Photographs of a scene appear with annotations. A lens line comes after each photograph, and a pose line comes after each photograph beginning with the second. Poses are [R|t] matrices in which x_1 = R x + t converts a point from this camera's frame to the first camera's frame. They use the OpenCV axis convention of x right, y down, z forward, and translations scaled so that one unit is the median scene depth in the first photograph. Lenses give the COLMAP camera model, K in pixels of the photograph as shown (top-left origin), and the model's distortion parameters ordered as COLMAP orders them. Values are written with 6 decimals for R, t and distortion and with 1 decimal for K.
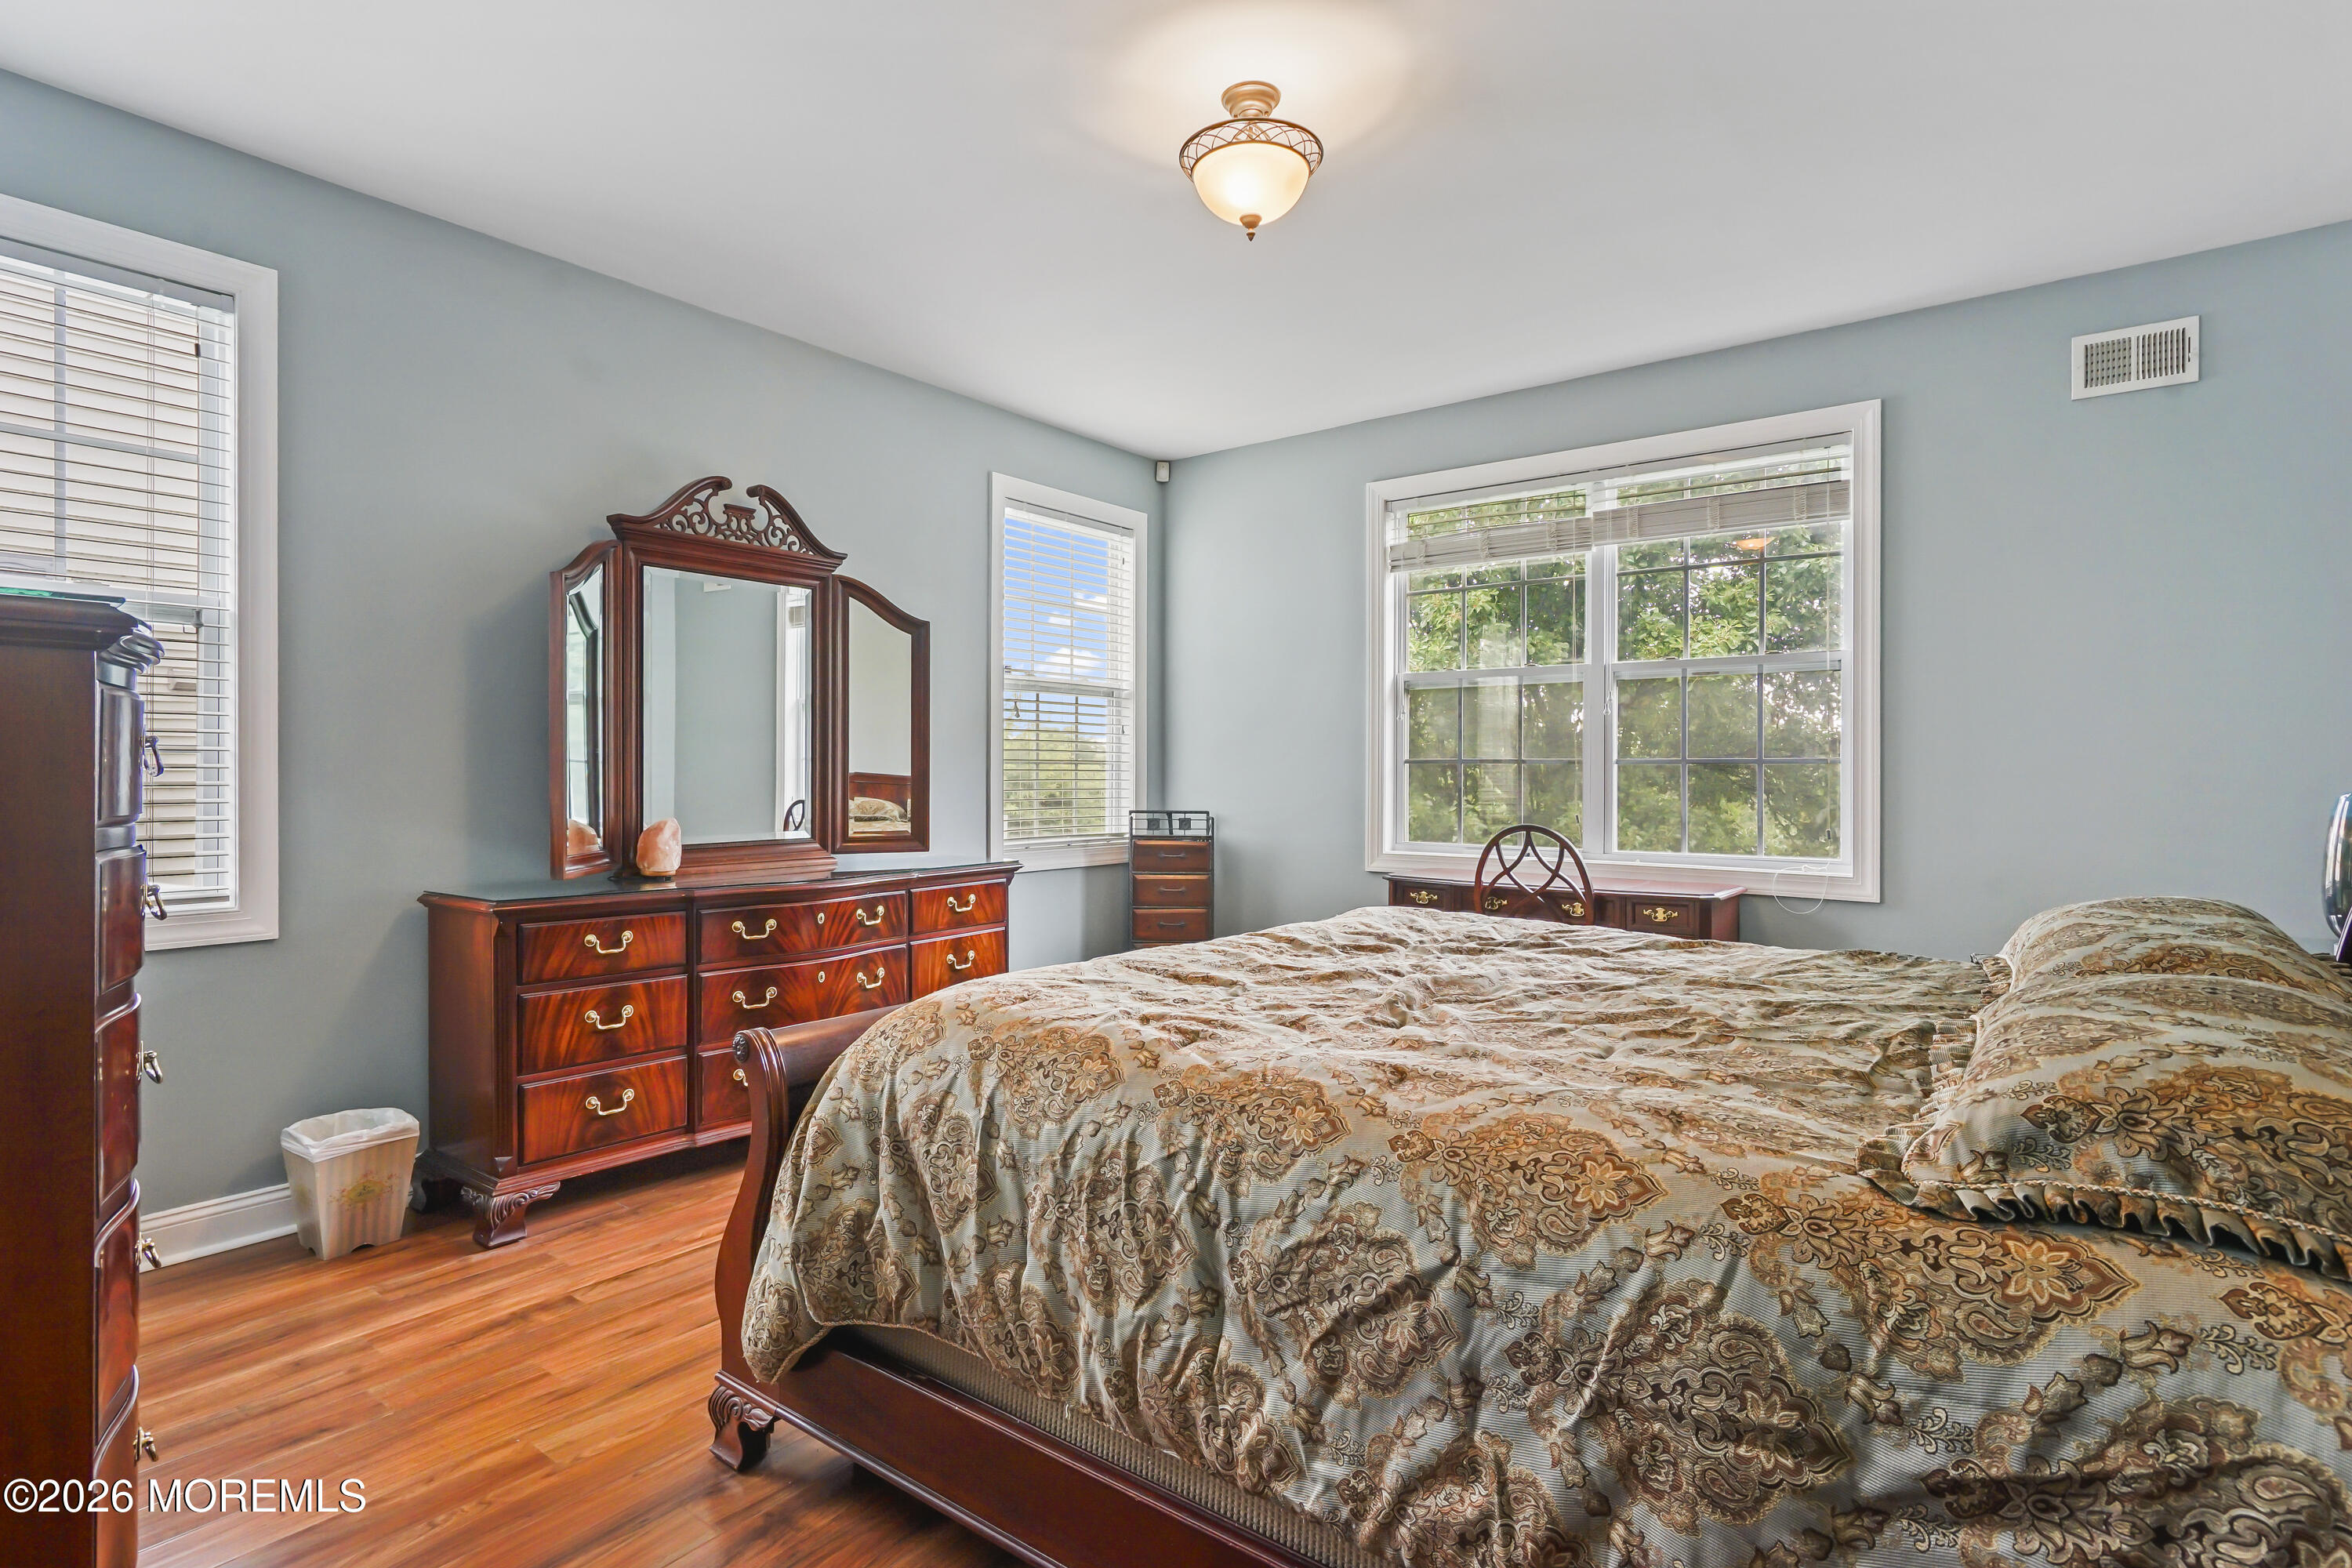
lens RADIAL K [[1179.6, 0, 1173.8], [0, 1179.6, 777.2], [0, 0, 1]] dist [0.002545, 0.000448]
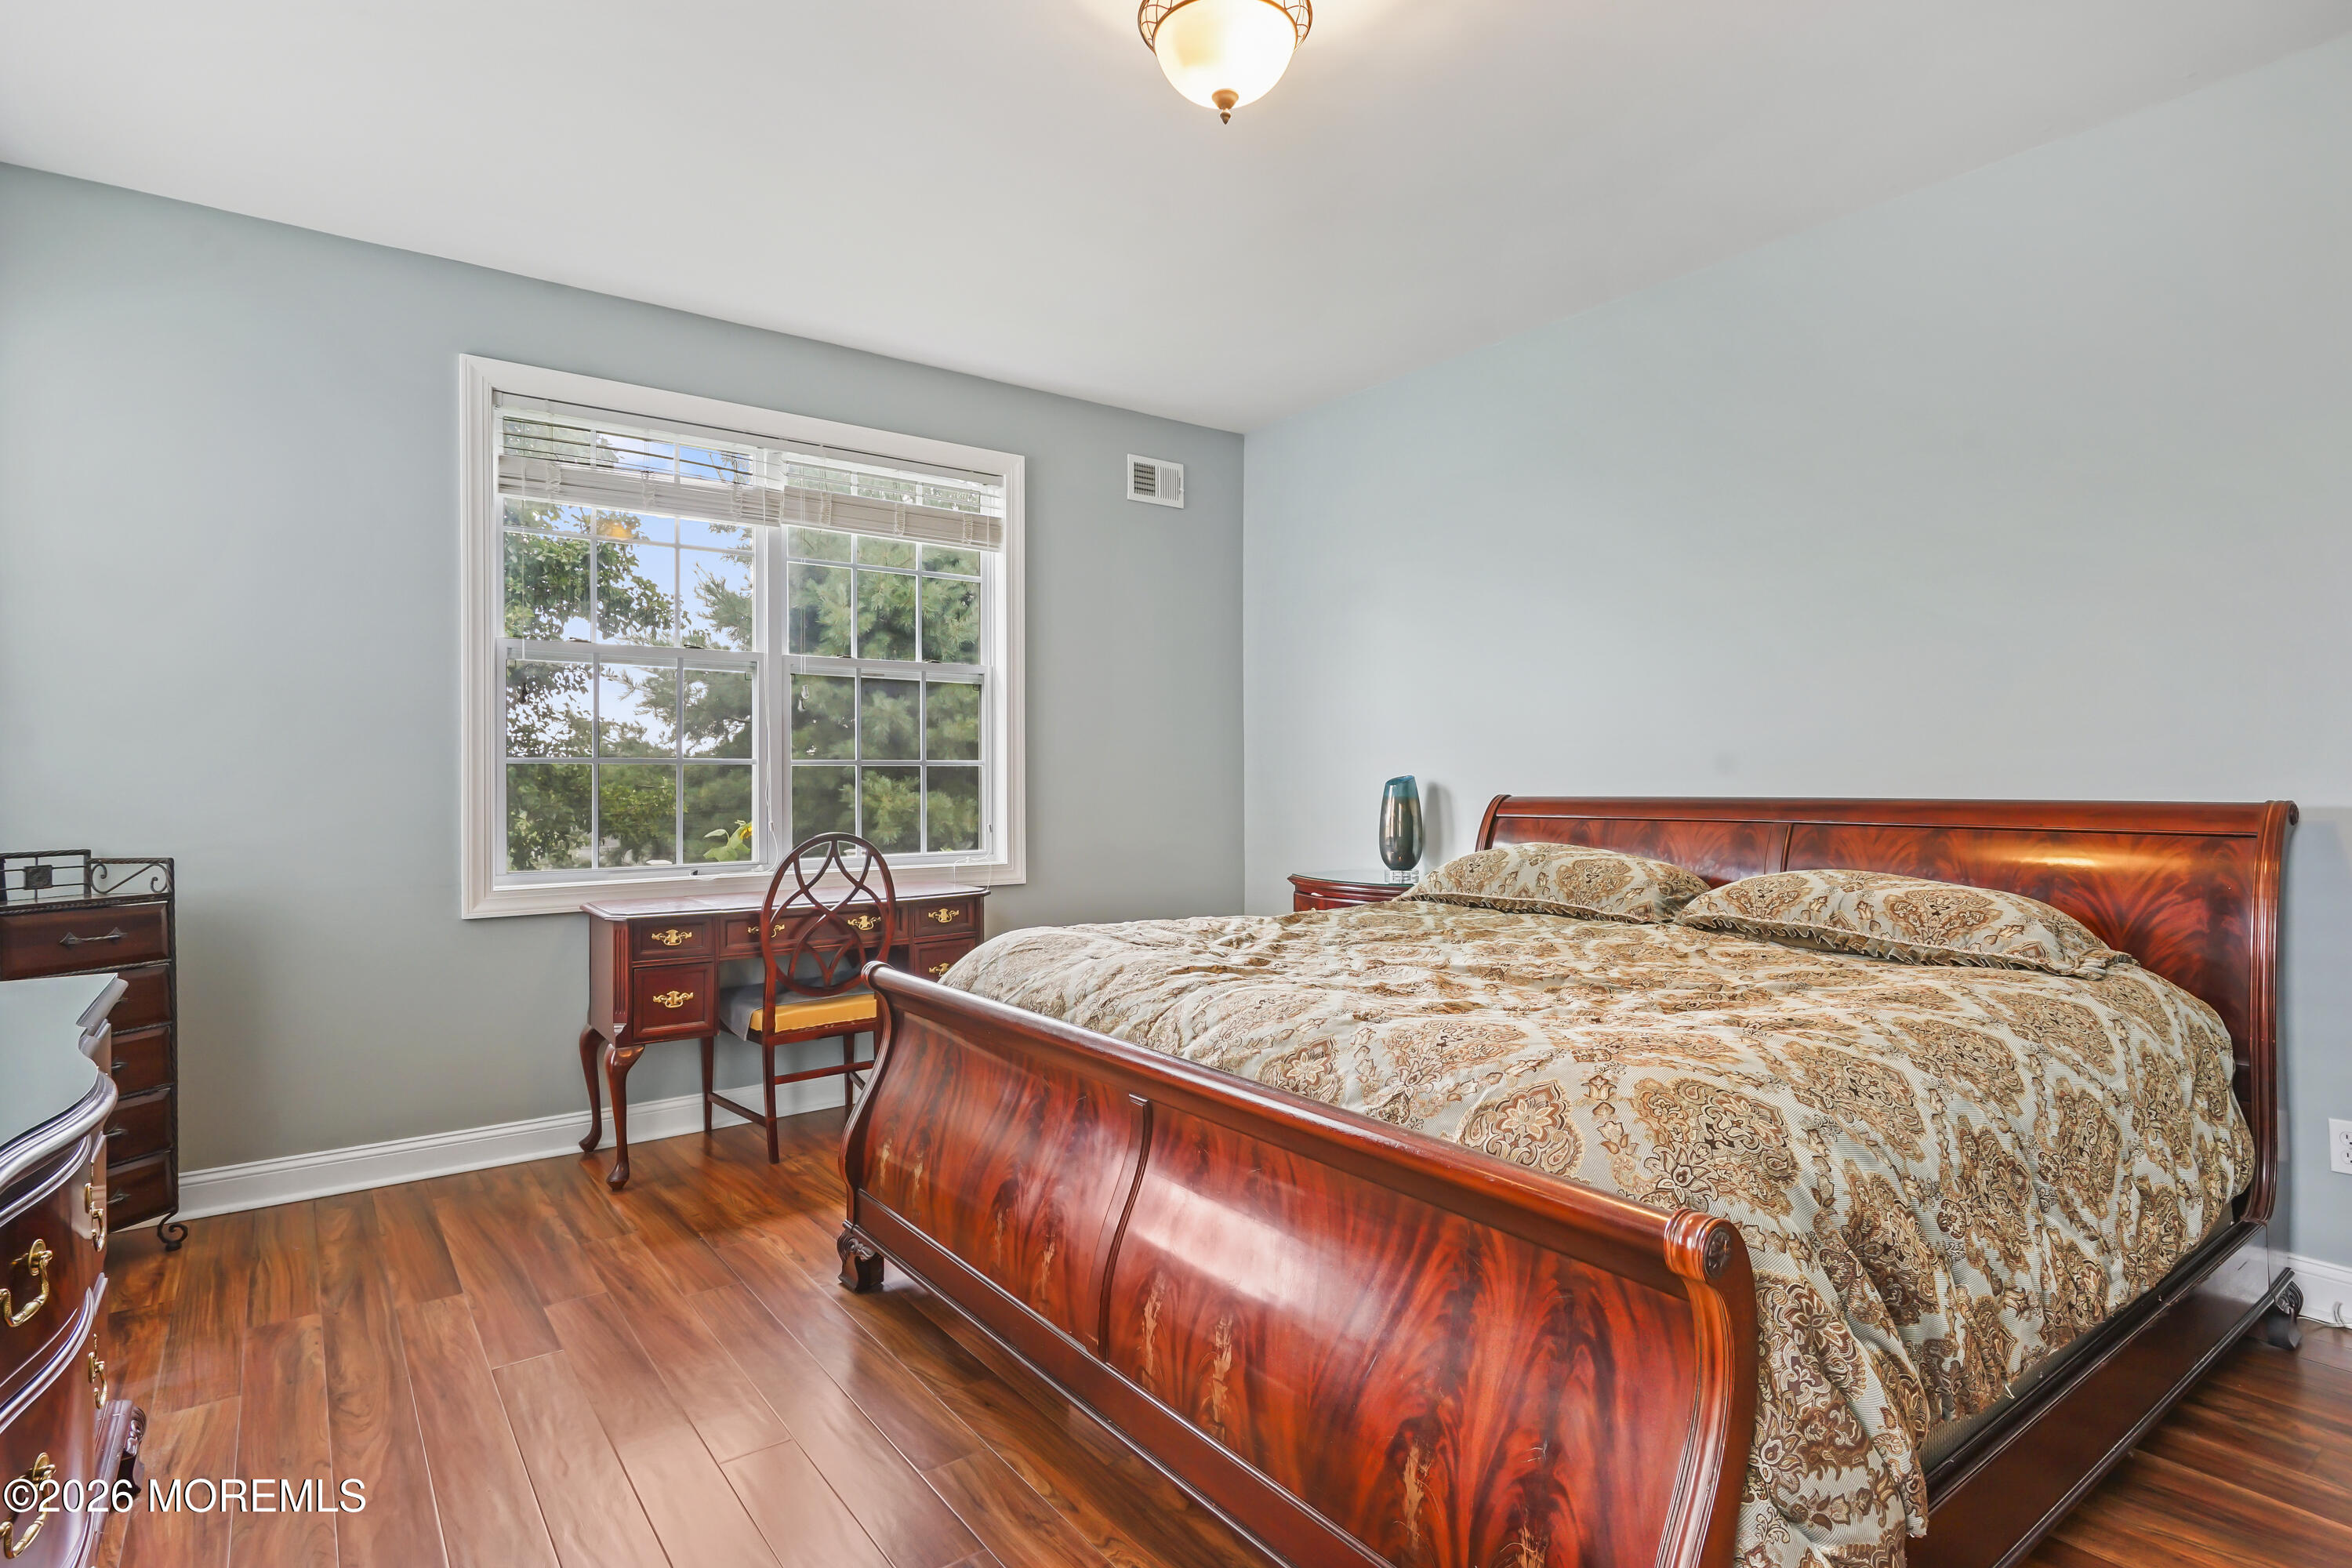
lens RADIAL K [[1179.6, 0, 1163.2], [0, 1179.6, 788.3], [0, 0, 1]] dist [0.002545, 0.000448]
pose [[0.281107, -0.011959, 0.959602, -0.479149], [0.010318, 0.999902, 0.009438, 0.000888], [-0.959621, 0.007248, 0.281203, 0.520403]]
